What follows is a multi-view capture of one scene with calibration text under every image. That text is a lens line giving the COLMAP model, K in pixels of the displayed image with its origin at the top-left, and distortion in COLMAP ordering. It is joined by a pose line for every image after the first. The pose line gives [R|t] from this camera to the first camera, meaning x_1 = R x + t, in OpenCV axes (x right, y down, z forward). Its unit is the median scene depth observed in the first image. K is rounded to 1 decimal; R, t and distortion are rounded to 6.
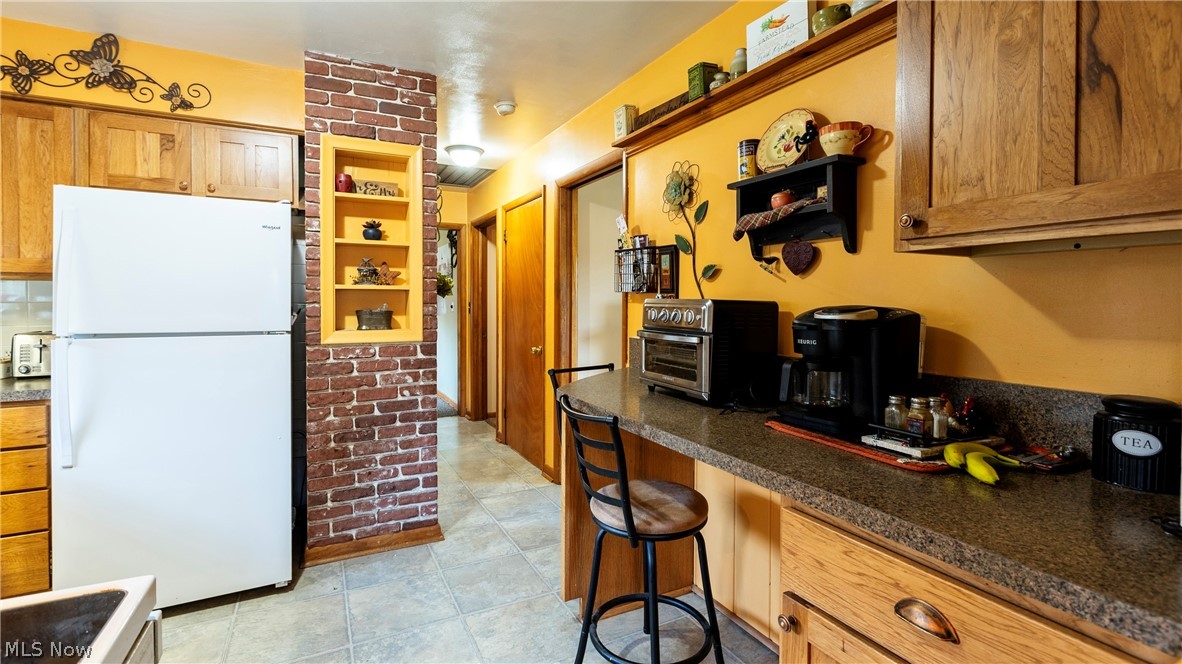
lens RADIAL K [[537.8, 0, 593.1], [0, 537.8, 298.8], [0, 0, 1]] dist [0.005427, 0.000173]
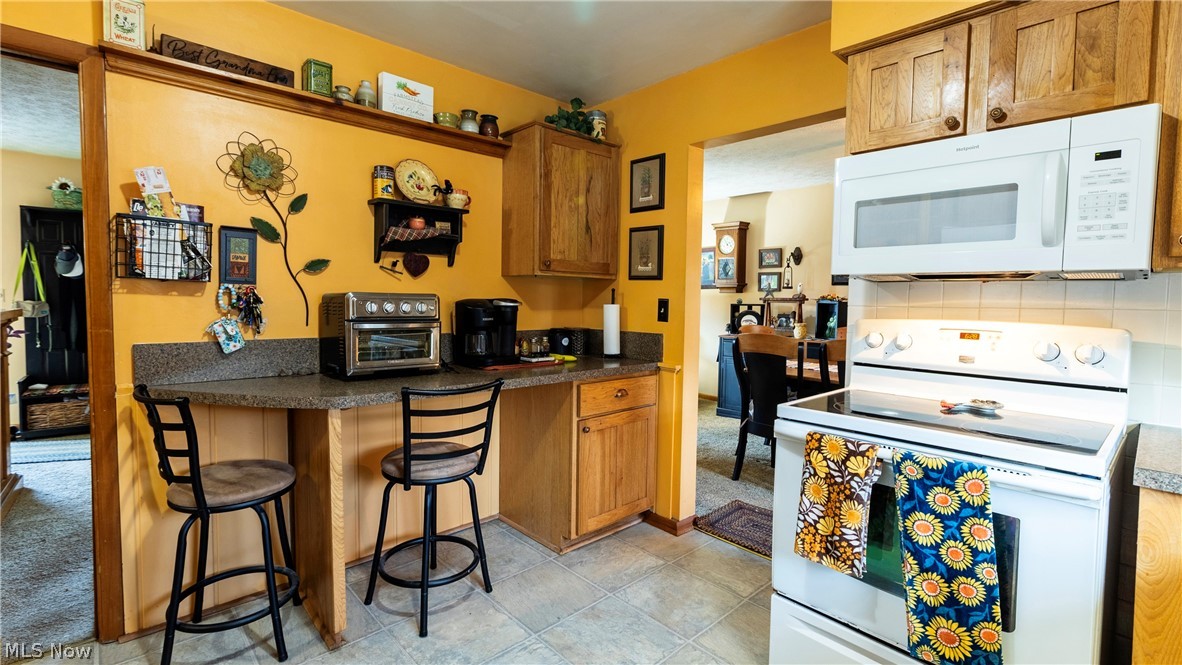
lens RADIAL K [[537.8, 0, 589.5], [0, 537.8, 325.4], [0, 0, 1]] dist [0.005427, 0.000173]
pose [[-0.299449, -0.056030, 0.952466, -0.918826], [-0.014144, 0.998425, 0.054287, 0.001485], [-0.954008, 0.002784, -0.299770, 0.791042]]
